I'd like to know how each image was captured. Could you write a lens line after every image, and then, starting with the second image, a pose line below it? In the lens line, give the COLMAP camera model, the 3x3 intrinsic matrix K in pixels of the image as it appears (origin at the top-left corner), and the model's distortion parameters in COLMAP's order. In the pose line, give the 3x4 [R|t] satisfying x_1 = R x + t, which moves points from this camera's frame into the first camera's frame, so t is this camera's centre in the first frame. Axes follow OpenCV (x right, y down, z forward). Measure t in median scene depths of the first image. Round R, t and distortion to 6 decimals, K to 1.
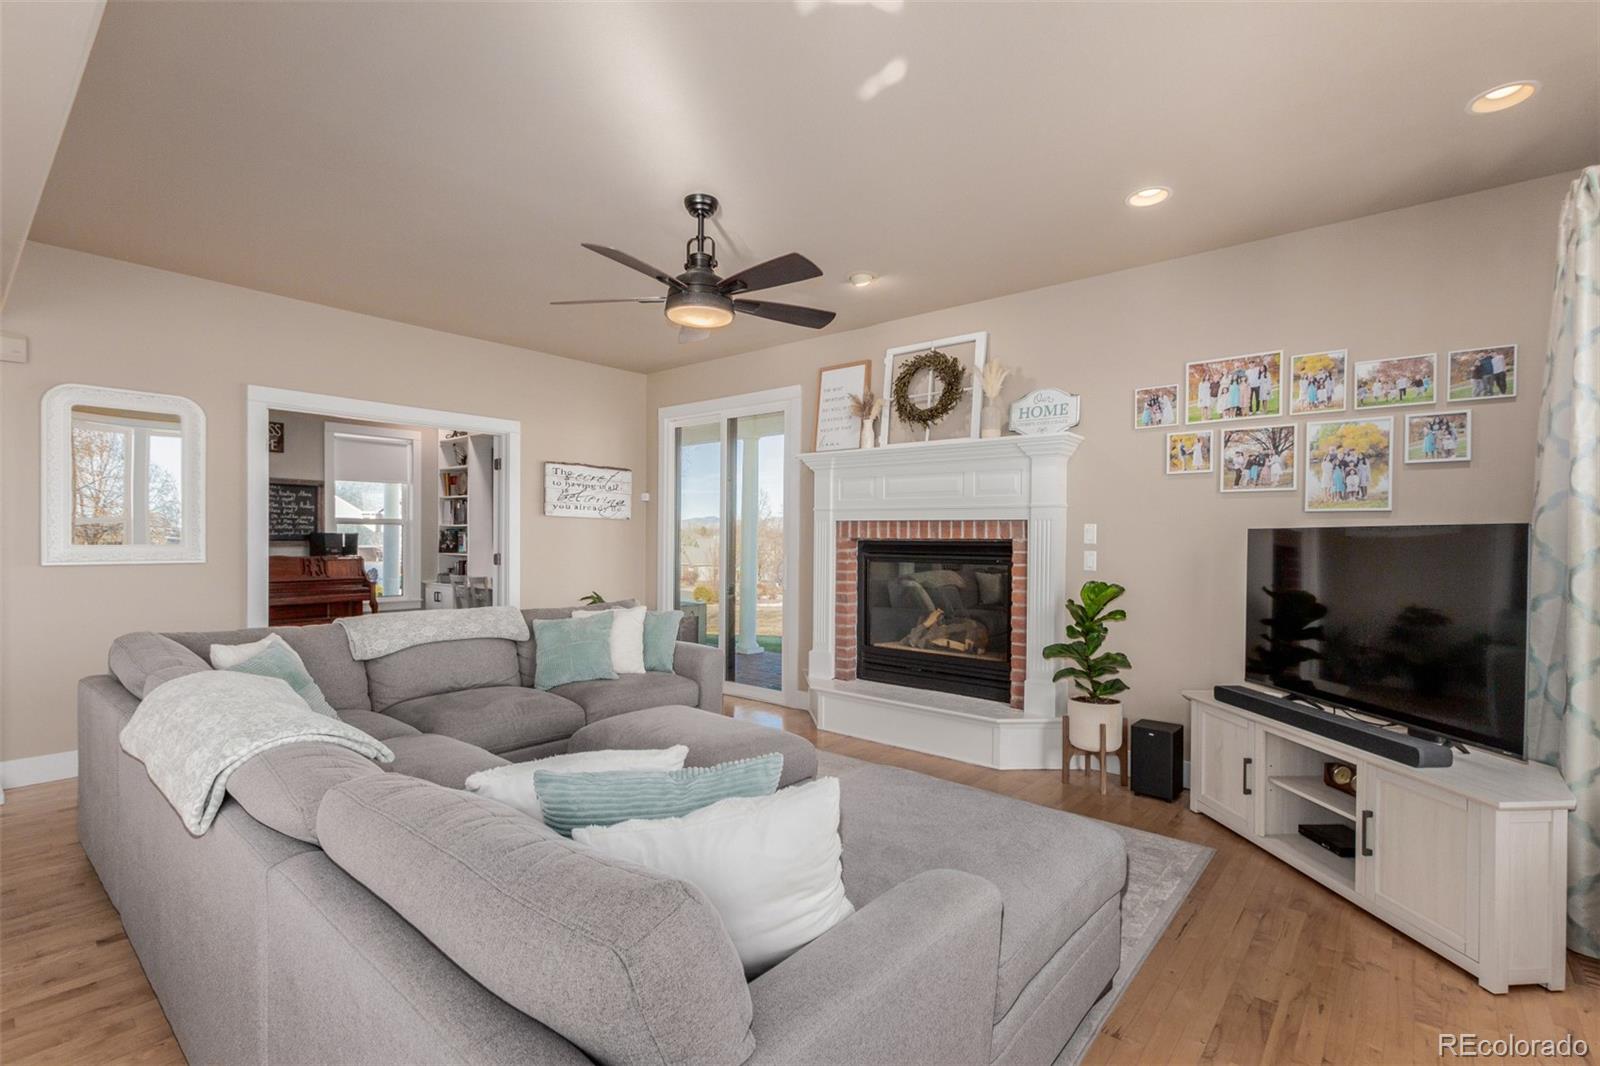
lens RADIAL K [[733.0, 0, 798.8], [0, 733.0, 539.4], [0, 0, 1]] dist [-0.000230, -0.000303]
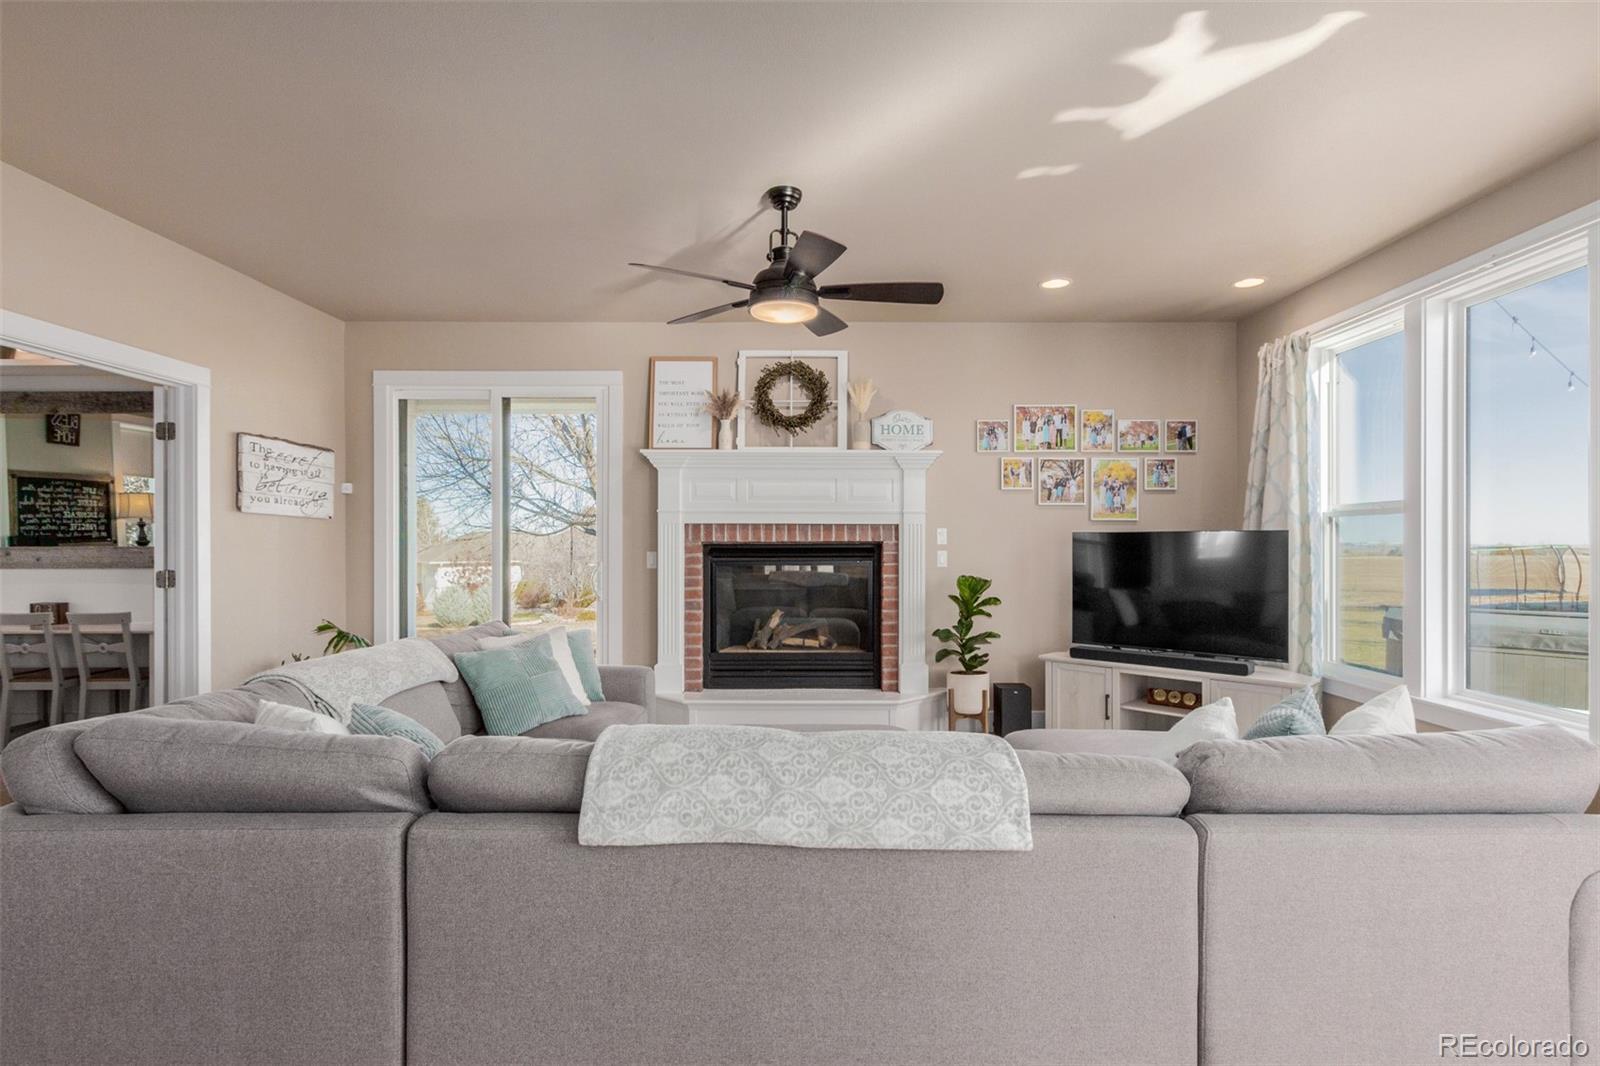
lens RADIAL K [[814.2, 0, 801.8], [0, 814.2, 535.4], [0, 0, 1]] dist [-0.003049, 0.000361]
pose [[0.759943, -0.002704, 0.649984, -0.614389], [0.008122, 0.999953, -0.005337, -0.003909], [-0.649939, 0.009335, 0.759929, 0.133069]]
